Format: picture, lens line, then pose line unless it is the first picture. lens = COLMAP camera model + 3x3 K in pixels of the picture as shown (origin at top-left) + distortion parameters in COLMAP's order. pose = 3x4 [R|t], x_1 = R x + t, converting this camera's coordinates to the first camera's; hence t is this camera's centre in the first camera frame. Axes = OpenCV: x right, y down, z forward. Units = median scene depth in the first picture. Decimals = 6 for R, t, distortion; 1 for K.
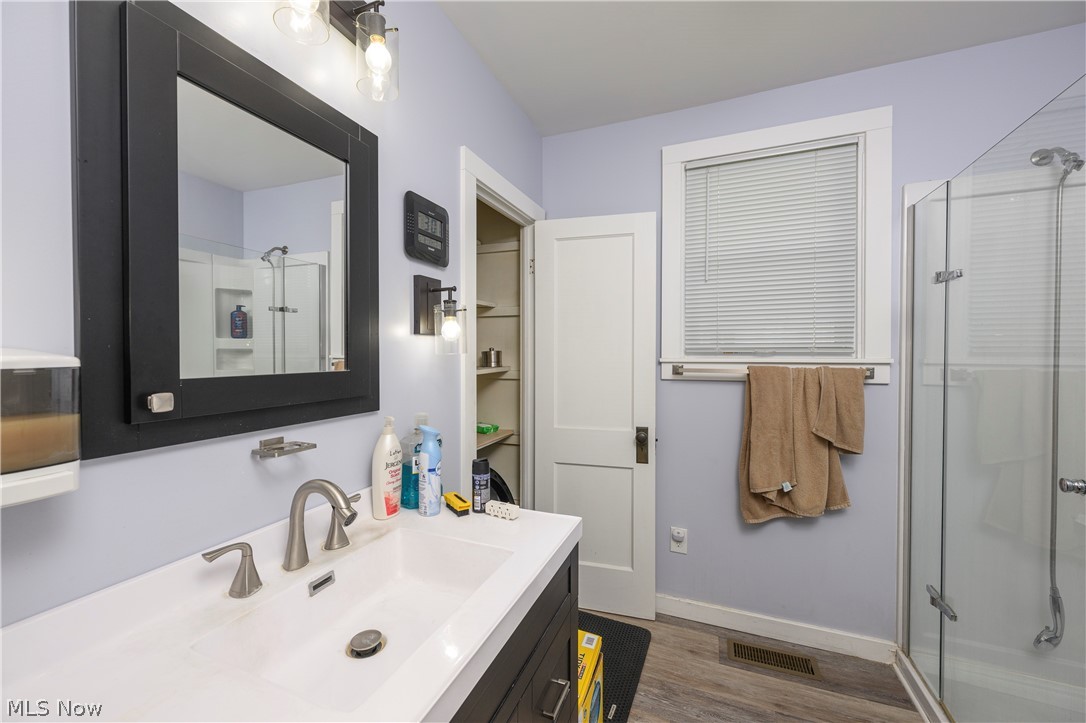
lens RADIAL K [[427.5, 0, 538.7], [0, 427.5, 357.7], [0, 0, 1]] dist [-0.001416, -0.000094]
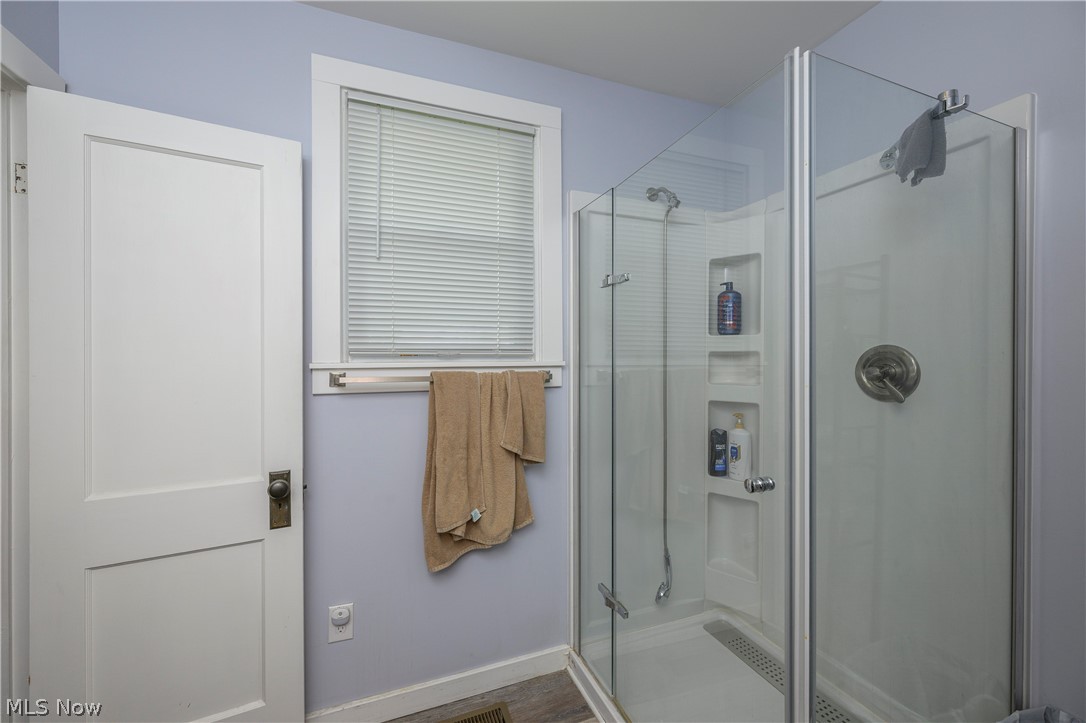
lens RADIAL K [[427.5, 0, 538.7], [0, 427.5, 357.7], [0, 0, 1]] dist [-0.001416, -0.000094]
pose [[0.722885, -0.003583, 0.690959, 0.093135], [0.009785, 0.999939, -0.005053, -0.000953], [-0.690899, 0.010414, 0.722876, 0.309867]]
